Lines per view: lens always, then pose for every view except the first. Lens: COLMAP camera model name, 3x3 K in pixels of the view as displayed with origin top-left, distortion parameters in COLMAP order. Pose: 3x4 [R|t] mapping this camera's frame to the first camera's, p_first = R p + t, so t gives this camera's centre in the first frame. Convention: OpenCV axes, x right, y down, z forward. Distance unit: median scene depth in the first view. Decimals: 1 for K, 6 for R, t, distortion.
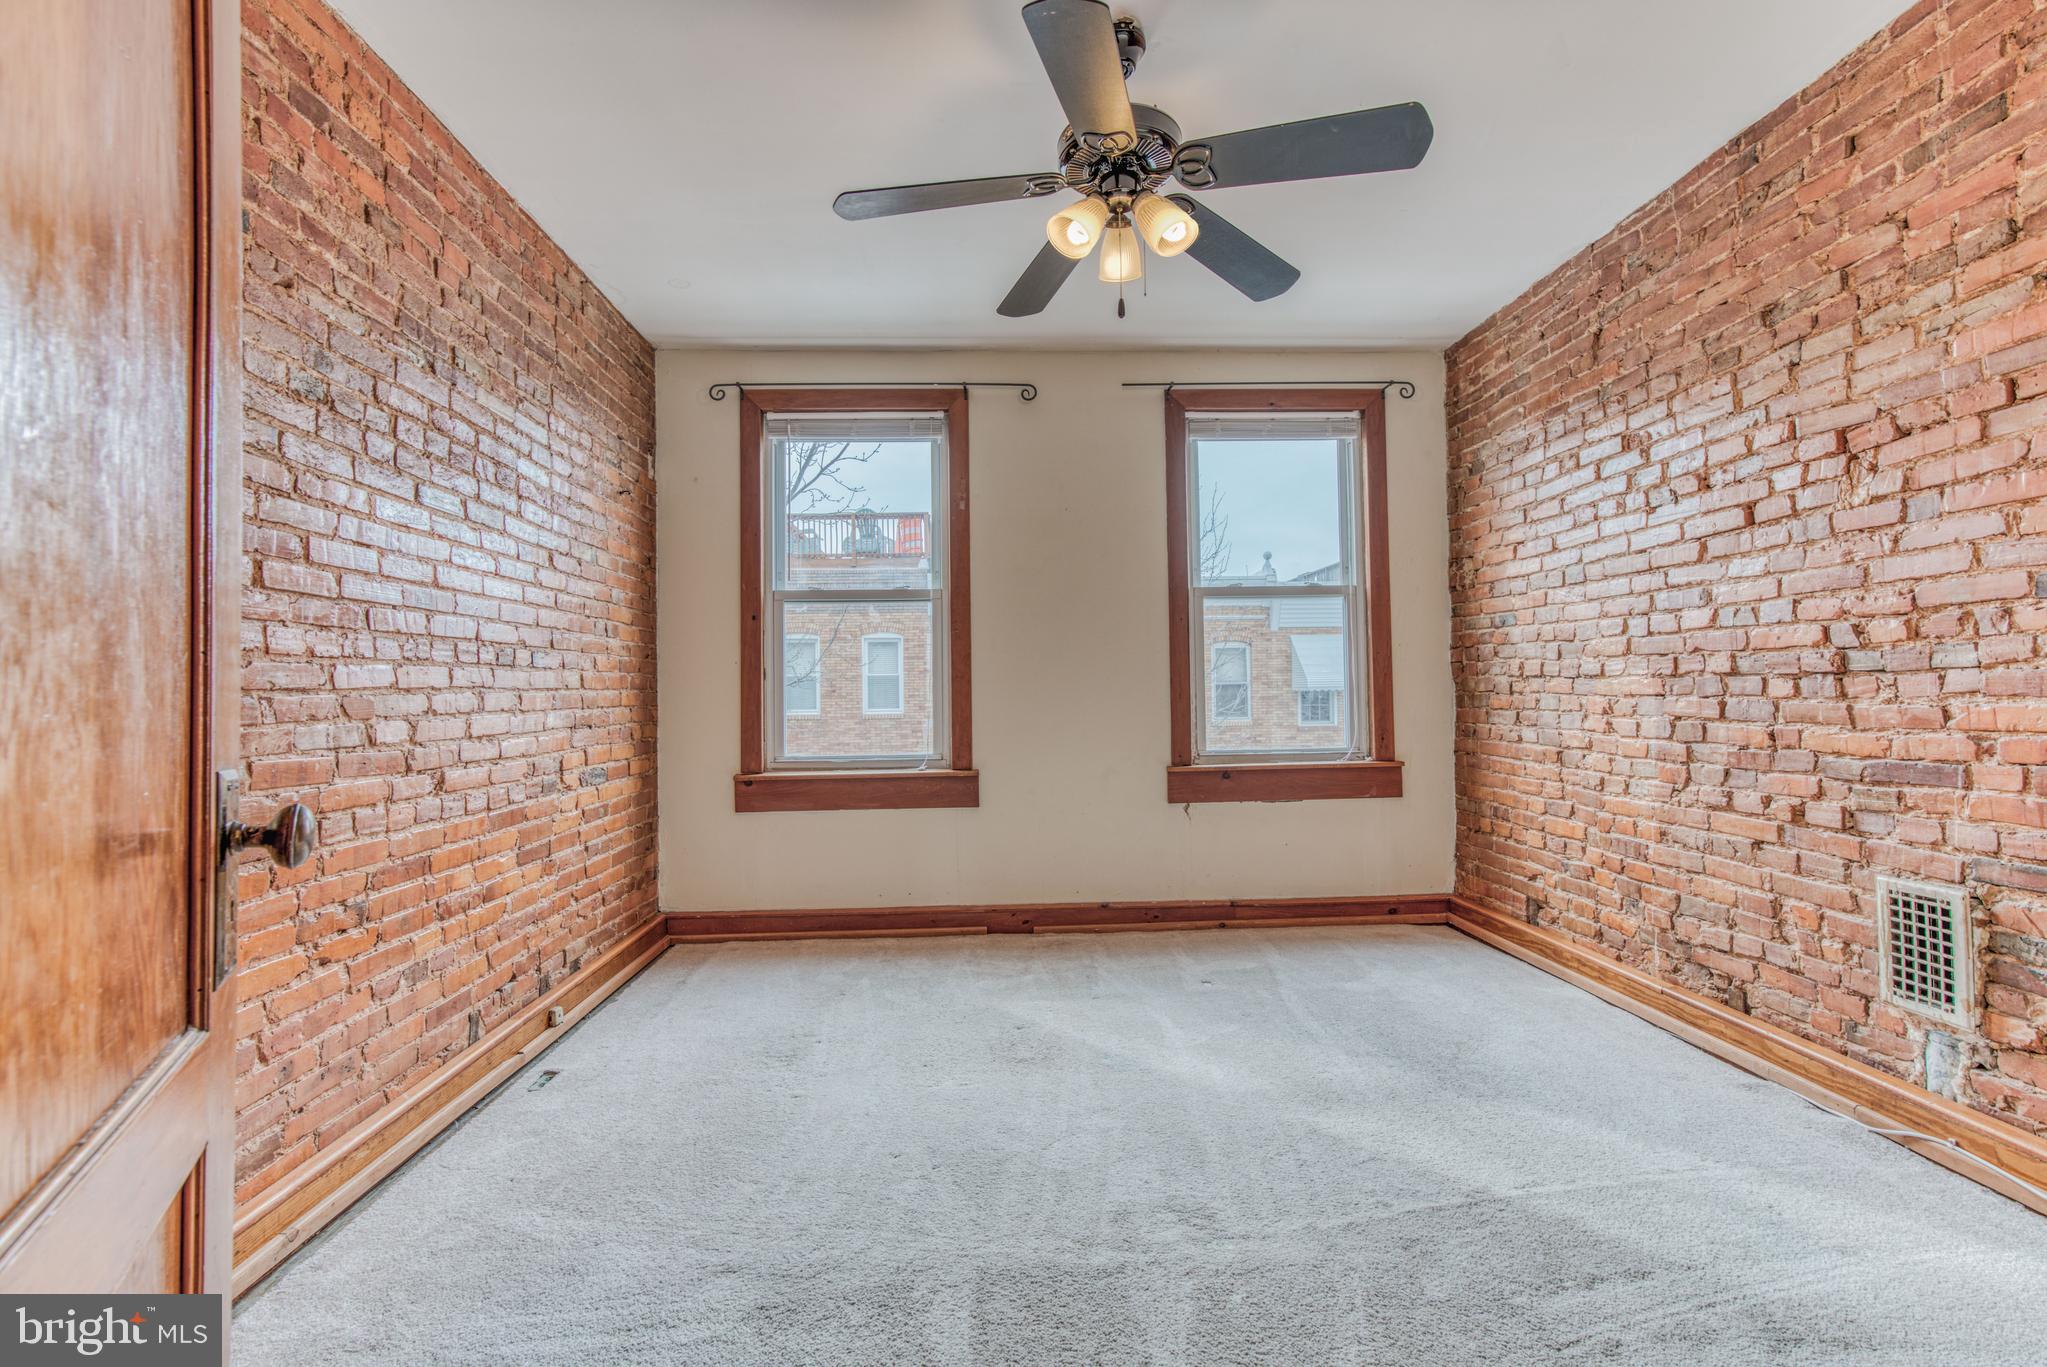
lens RADIAL K [[916.6, 0, 1010.5], [0, 916.6, 680.6], [0, 0, 1]] dist [-0.015889, 0.014749]
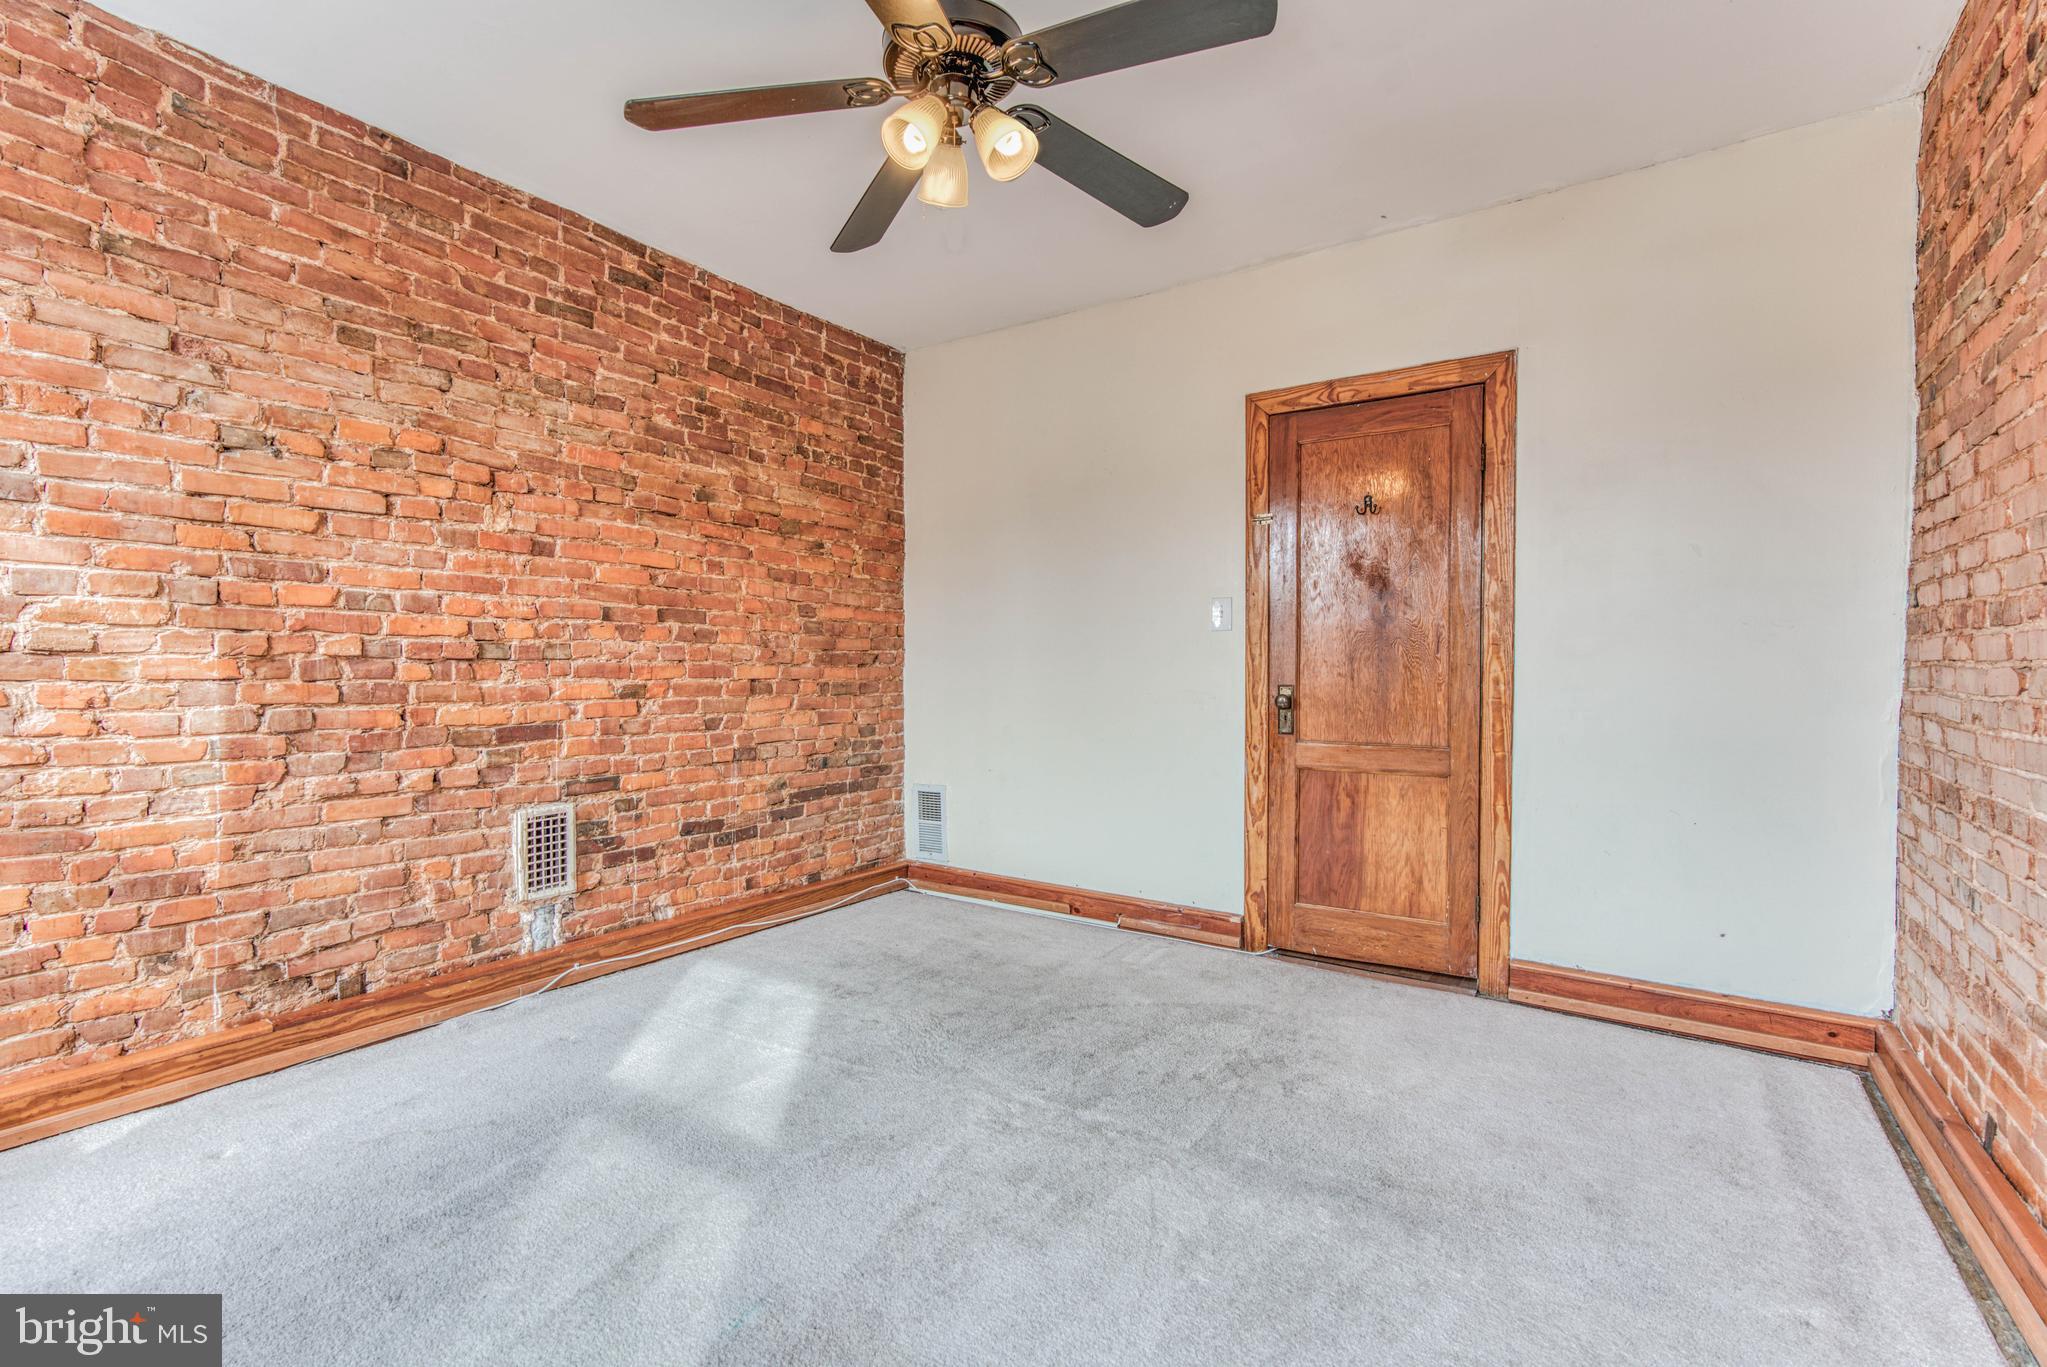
lens RADIAL K [[916.6, 0, 1010.5], [0, 916.6, 680.6], [0, 0, 1]] dist [-0.015889, 0.014749]
pose [[-0.802201, 0.002132, 0.597050, -0.411157], [-0.002149, 0.999977, -0.006458, 0.025544], [-0.597050, -0.006463, -0.802178, 1.530213]]
